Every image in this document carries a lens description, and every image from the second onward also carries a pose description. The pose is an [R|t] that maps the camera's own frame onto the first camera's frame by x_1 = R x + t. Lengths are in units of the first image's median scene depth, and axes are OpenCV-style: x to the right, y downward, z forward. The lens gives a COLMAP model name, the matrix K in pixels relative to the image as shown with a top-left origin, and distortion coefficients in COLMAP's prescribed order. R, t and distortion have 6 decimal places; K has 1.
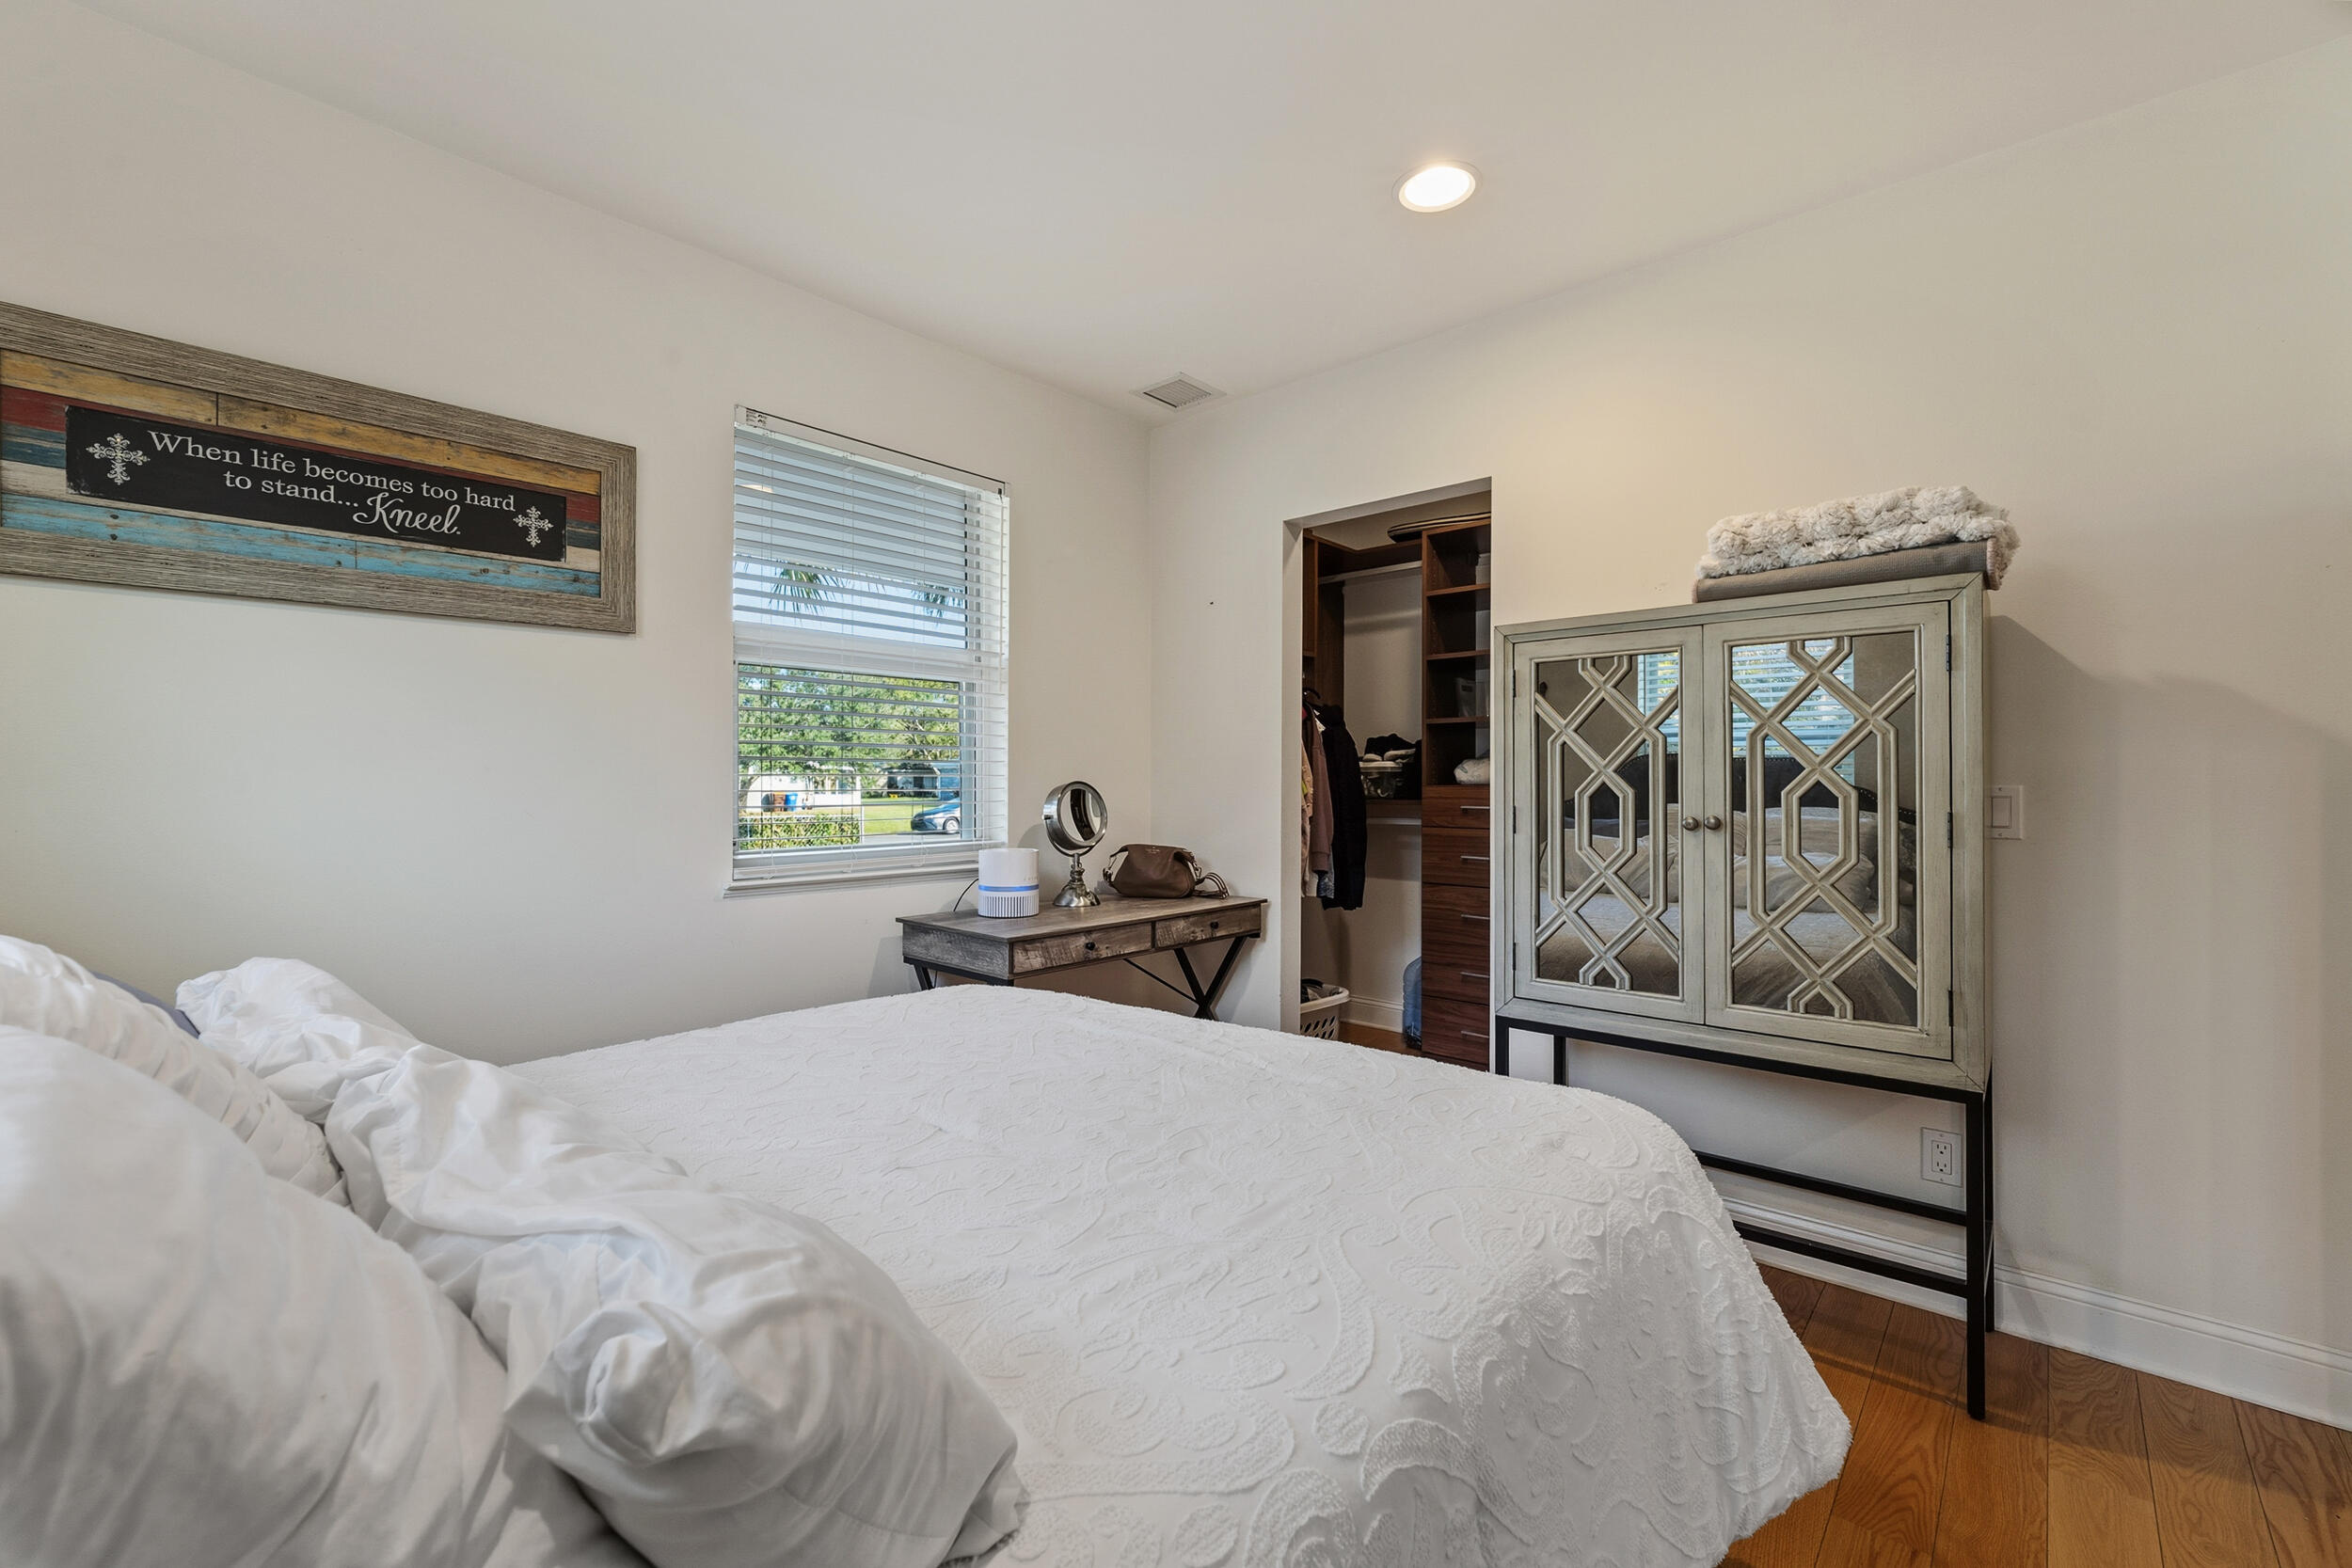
lens RADIAL K [[976.5, 0, 1176.0], [0, 976.5, 784.0], [0, 0, 1]] dist [-0.001423, 0.000284]
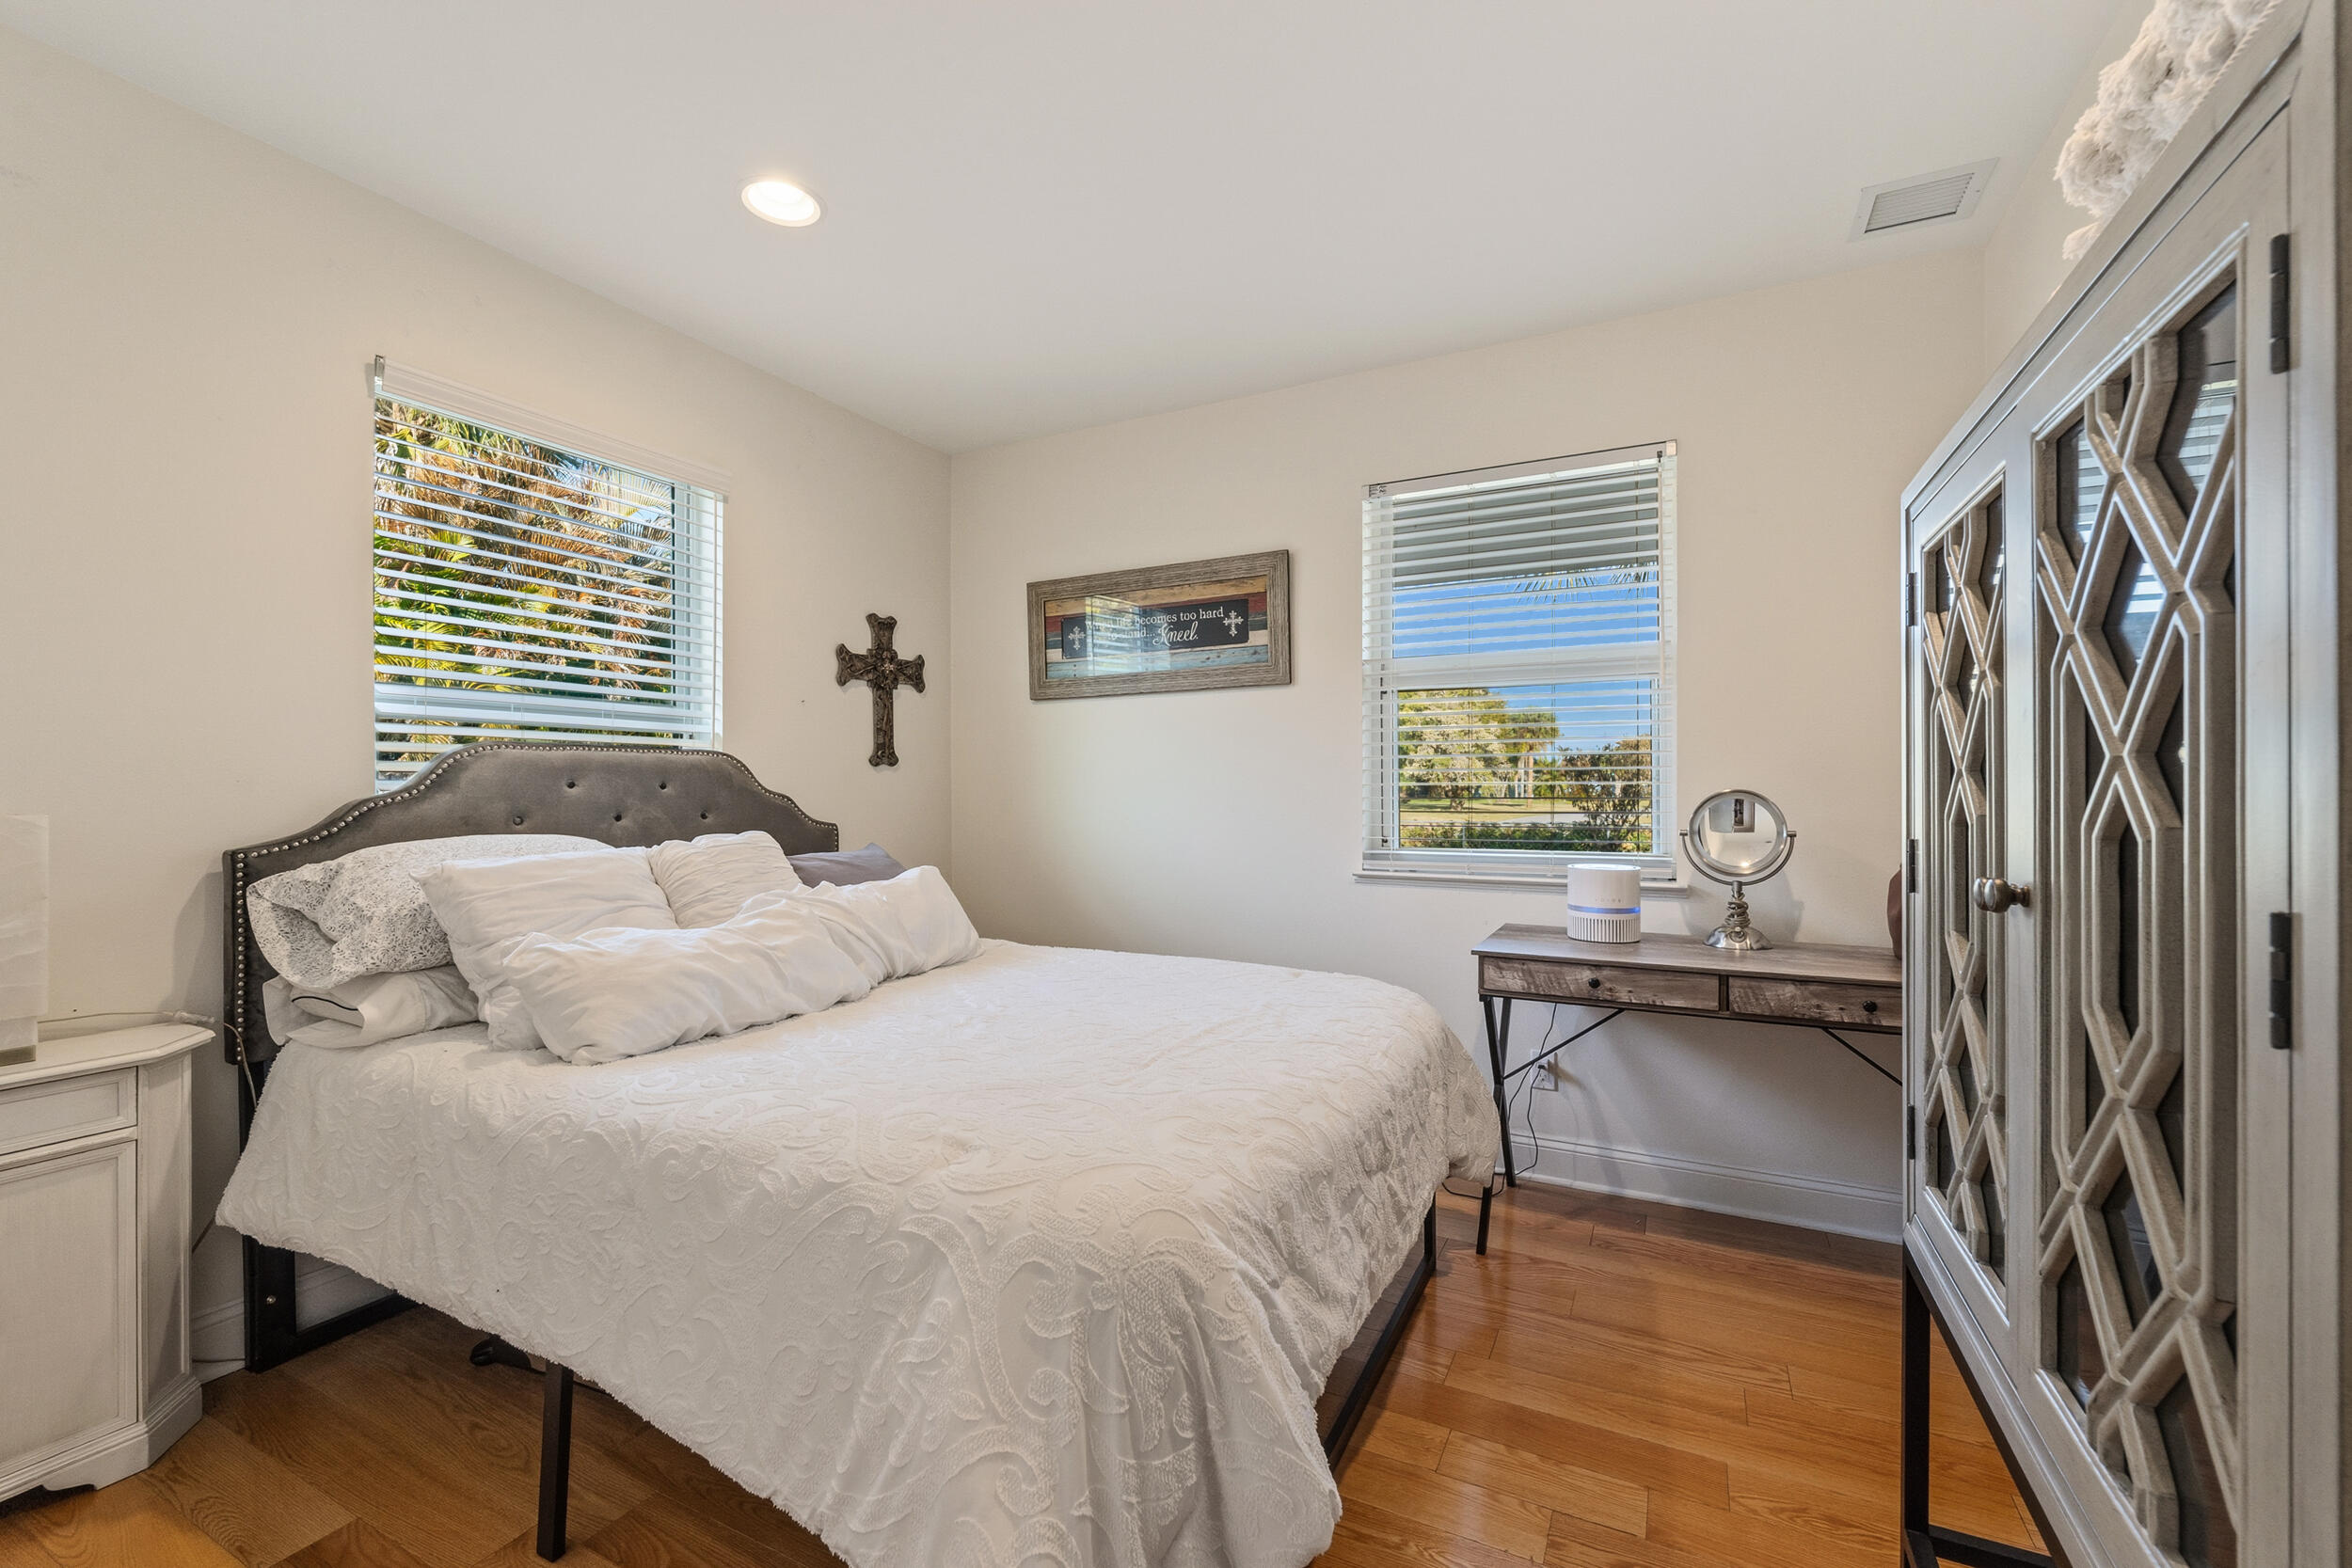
lens RADIAL K [[976.5, 0, 1176.0], [0, 976.5, 784.0], [0, 0, 1]] dist [-0.001423, 0.000284]
pose [[0.244140, -0.005497, -0.969724, 0.779416], [-0.000931, 0.999982, -0.005903, -0.002737], [0.969739, 0.002344, 0.244131, 0.523515]]
